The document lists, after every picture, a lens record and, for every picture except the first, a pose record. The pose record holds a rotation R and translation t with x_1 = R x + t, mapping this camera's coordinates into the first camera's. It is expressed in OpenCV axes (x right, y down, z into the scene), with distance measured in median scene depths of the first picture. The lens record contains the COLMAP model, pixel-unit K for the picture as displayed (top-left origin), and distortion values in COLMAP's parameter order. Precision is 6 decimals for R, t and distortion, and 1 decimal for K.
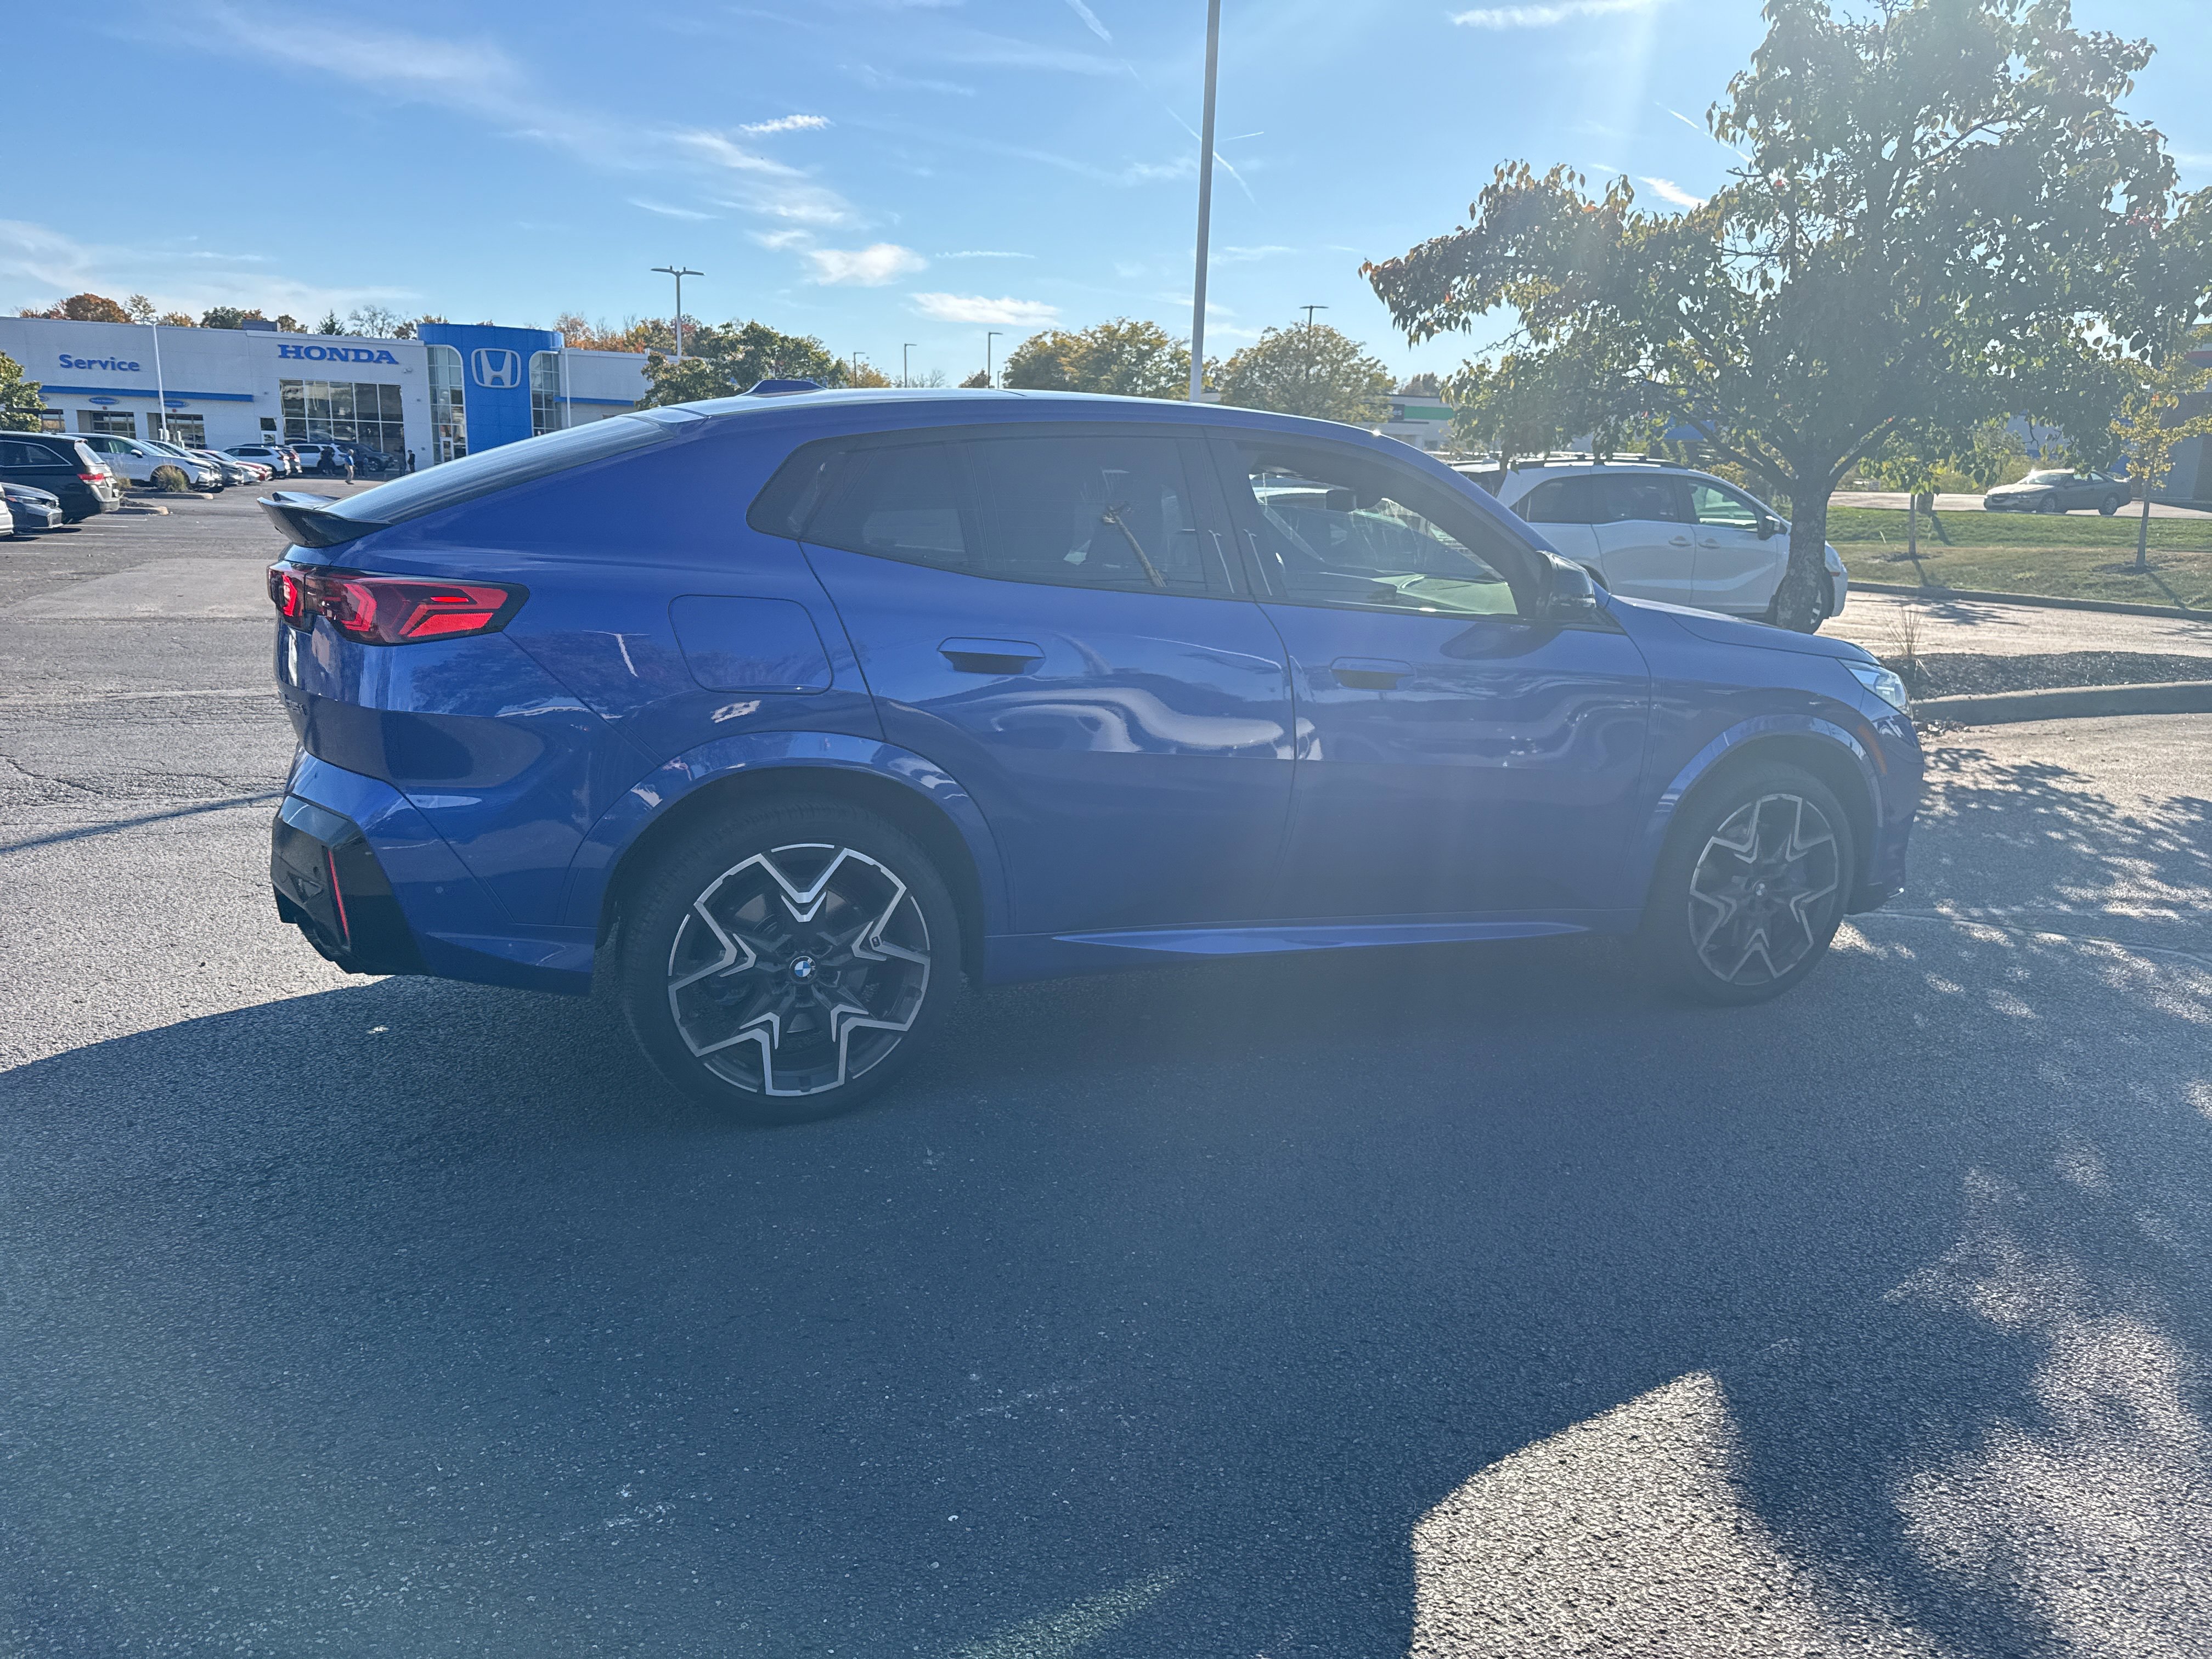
lens RADIAL K [[1541.1, 0, 1141.3], [0, 1541.1, 832.3], [0, 0, 1]] dist [0.073105, -0.081230]
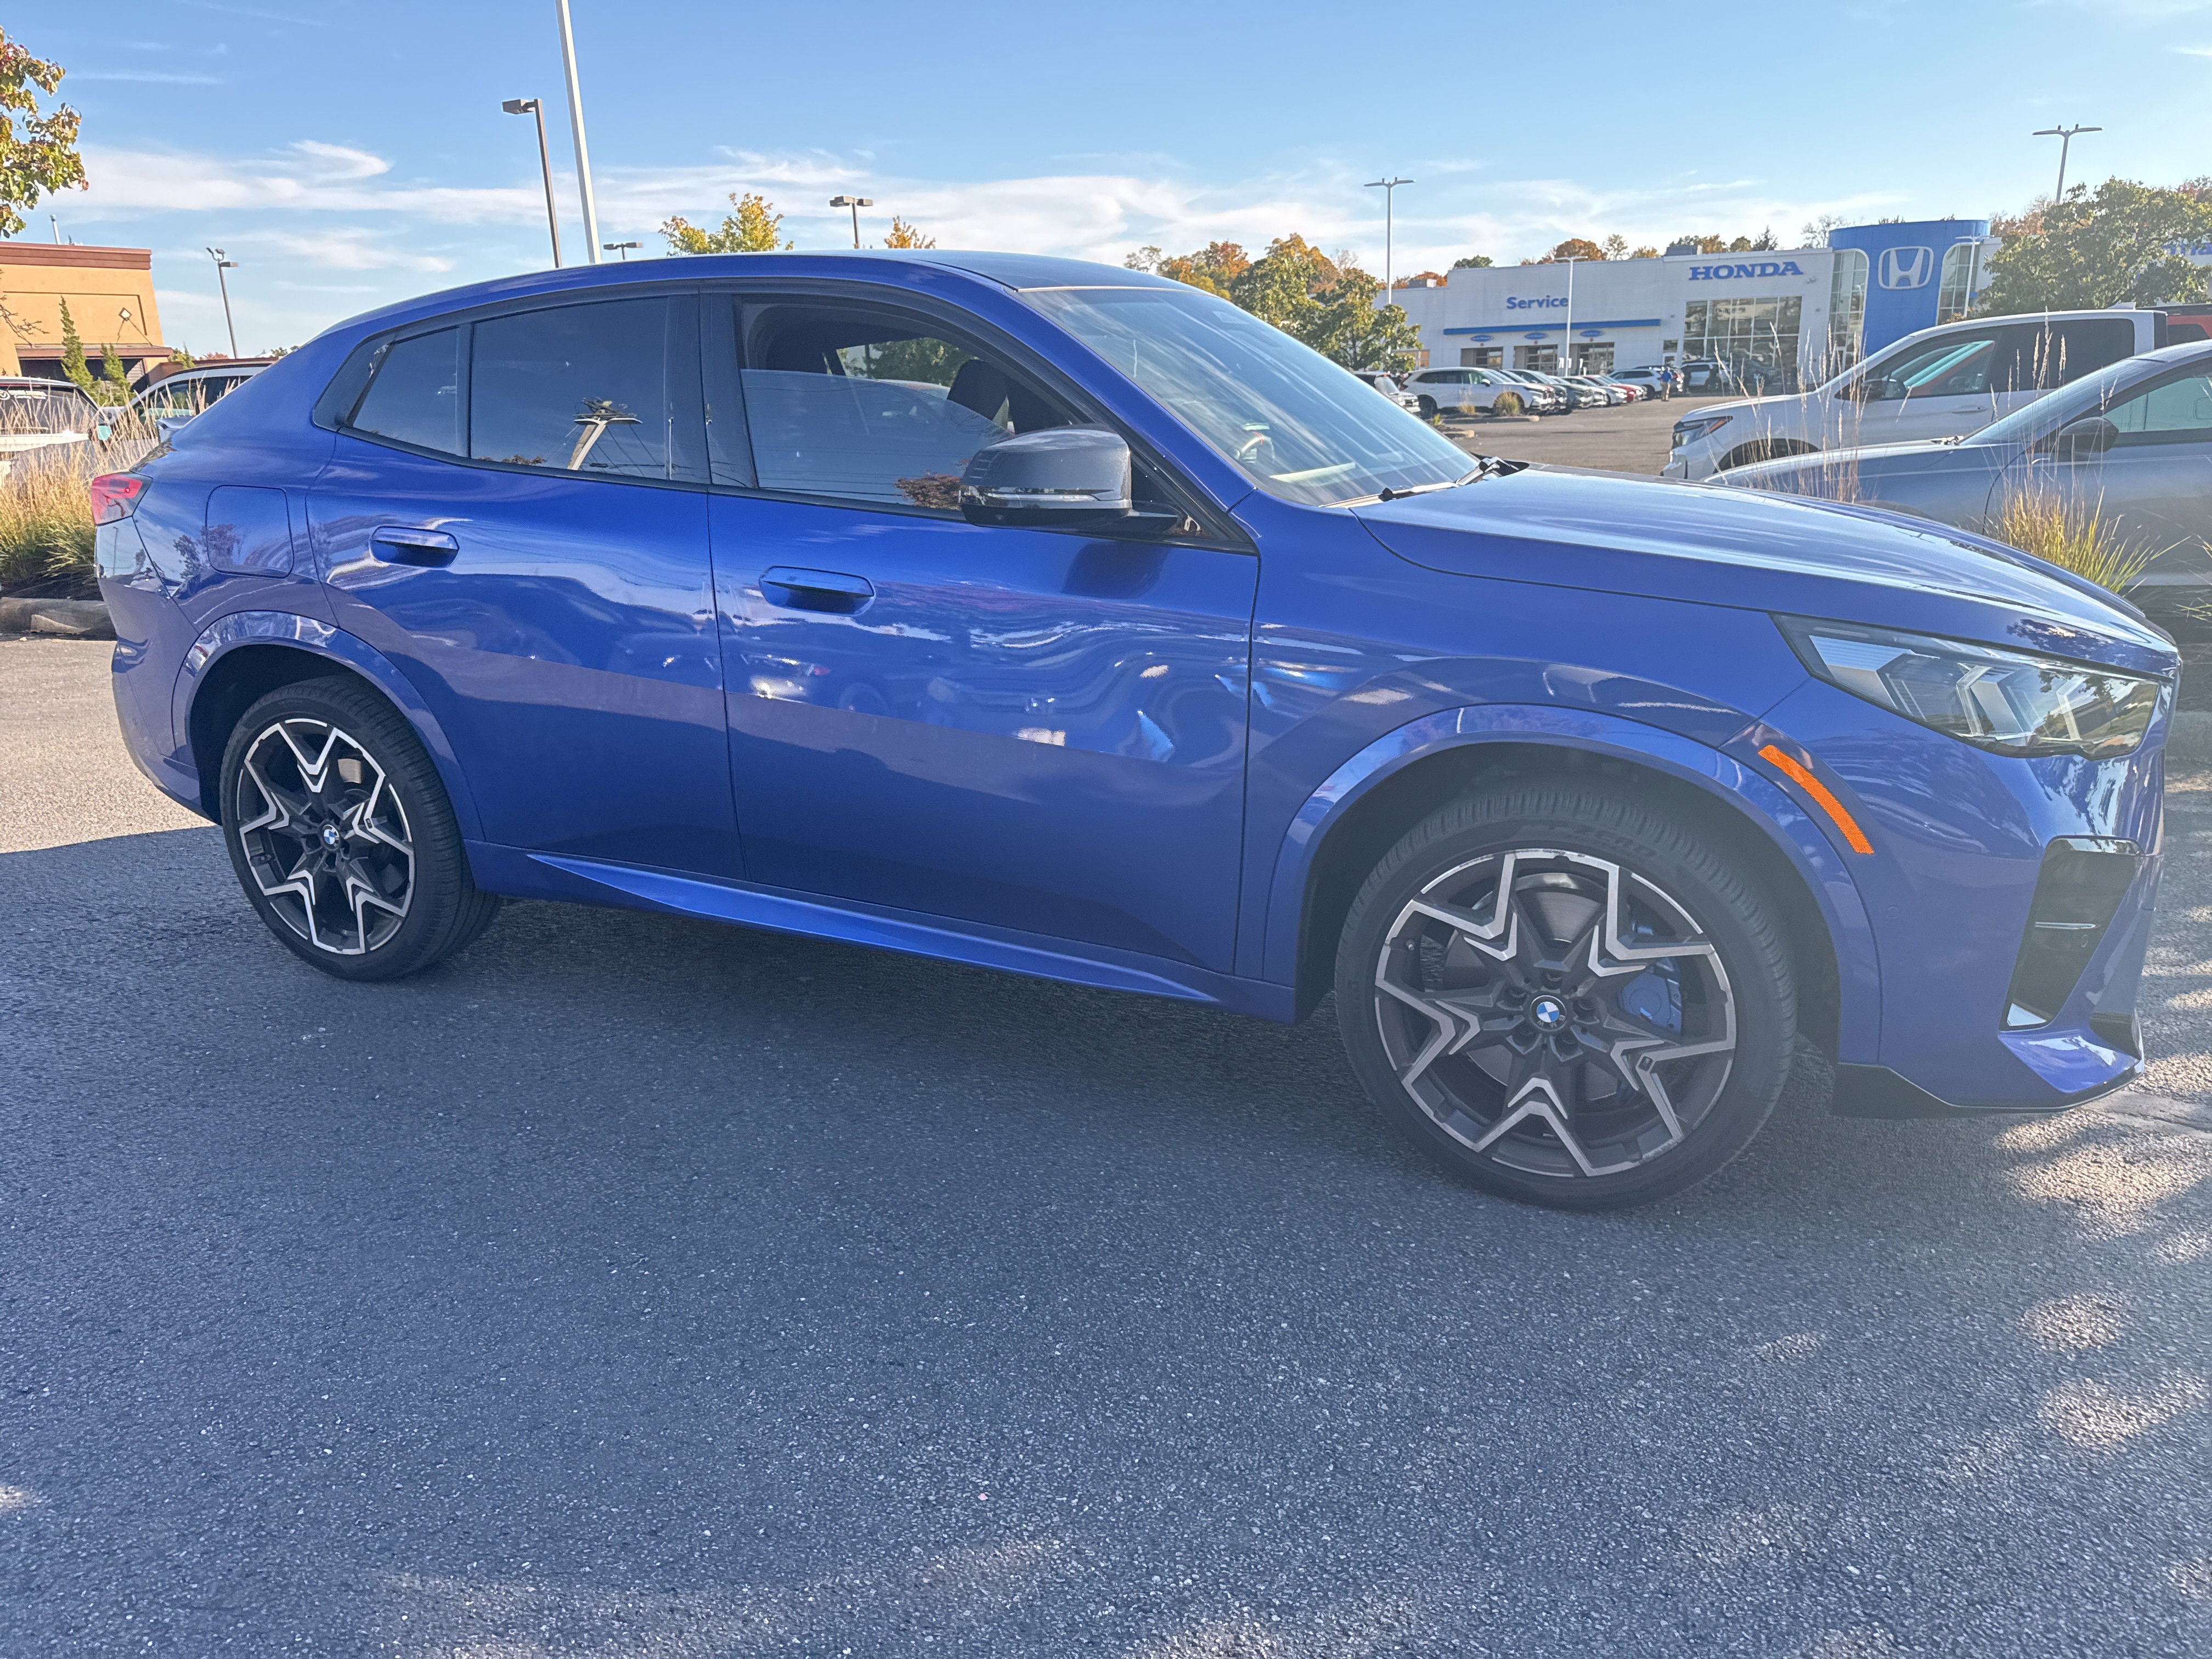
lens RADIAL K [[1573.2, 0, 1118.6], [0, 1573.2, 828.4], [0, 0, 1]] dist [0.048758, -0.072611]
pose [[0.661062, 0.153121, -0.734541, 0.116295], [-0.118776, 0.987968, 0.099055, -0.011176], [0.740870, 0.021765, 0.671295, 0.081574]]
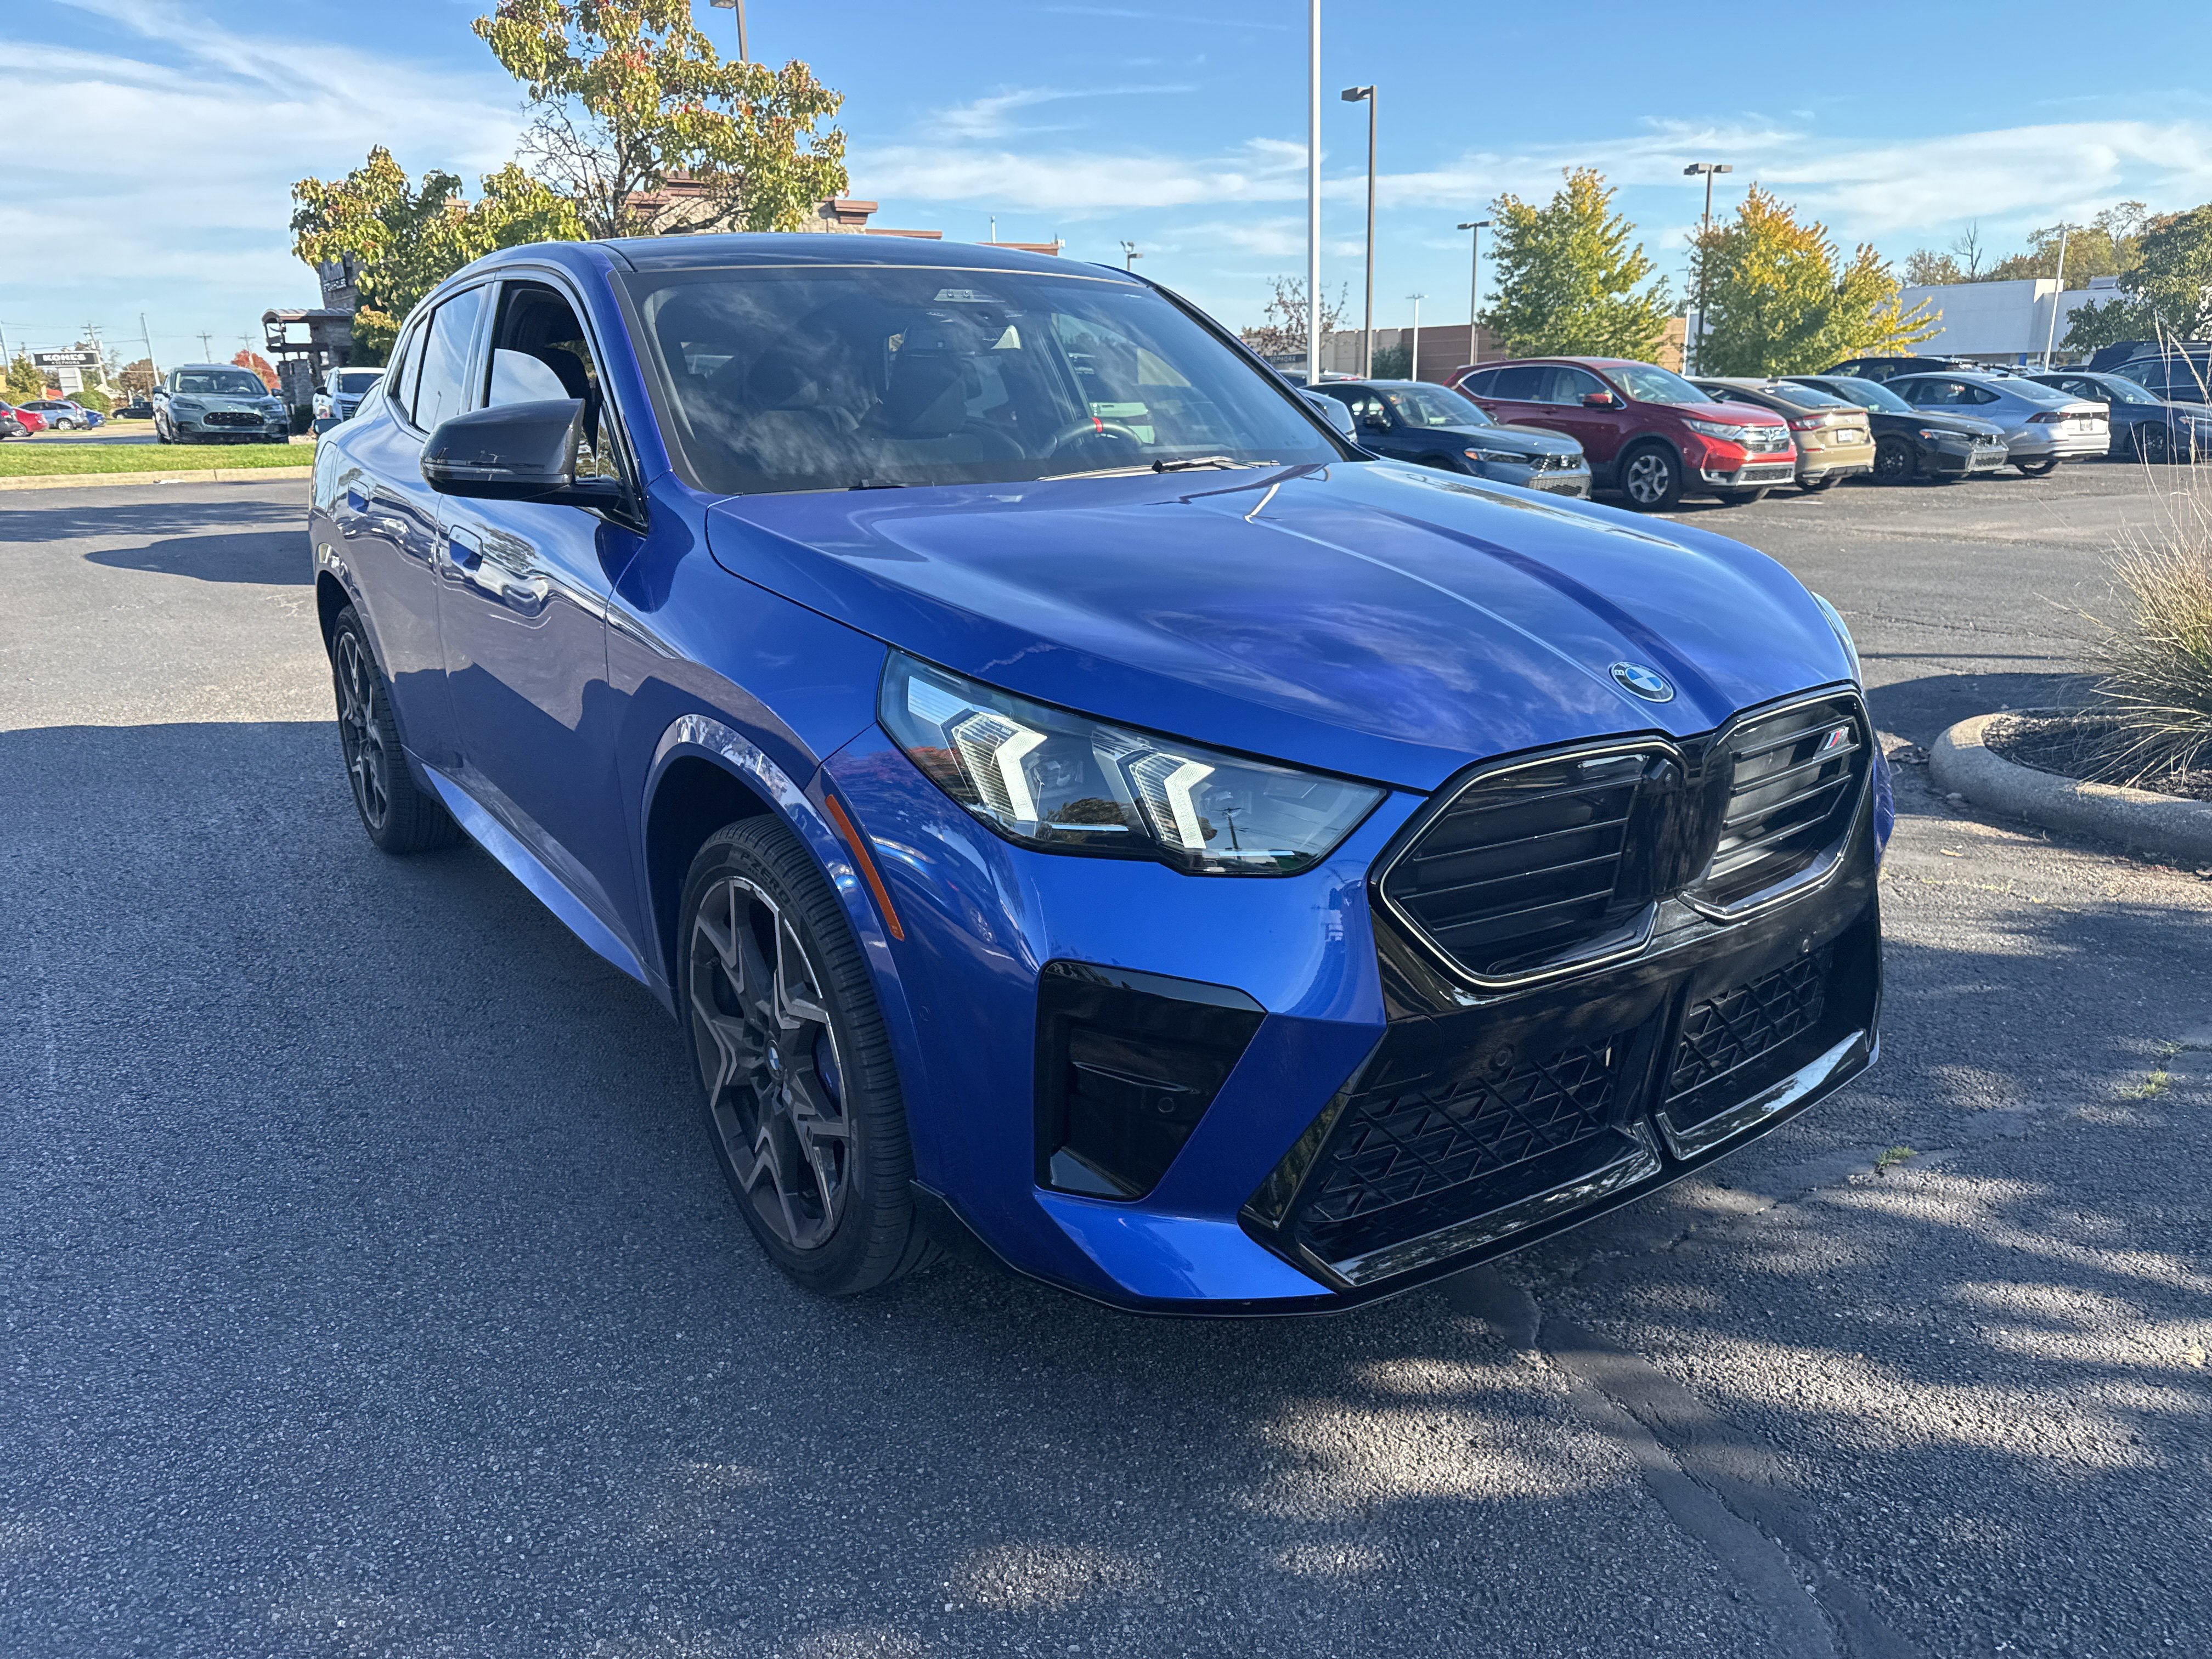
lens RADIAL K [[1576.2, 0, 1110.1], [0, 1576.2, 852.0], [0, 0, 1]] dist [0.010587, -0.015545]
pose [[0.192817, 0.243771, -0.950472, 0.148631], [-0.194825, 0.958875, 0.206403, -0.026298], [0.961699, 0.145378, 0.232380, 0.160425]]
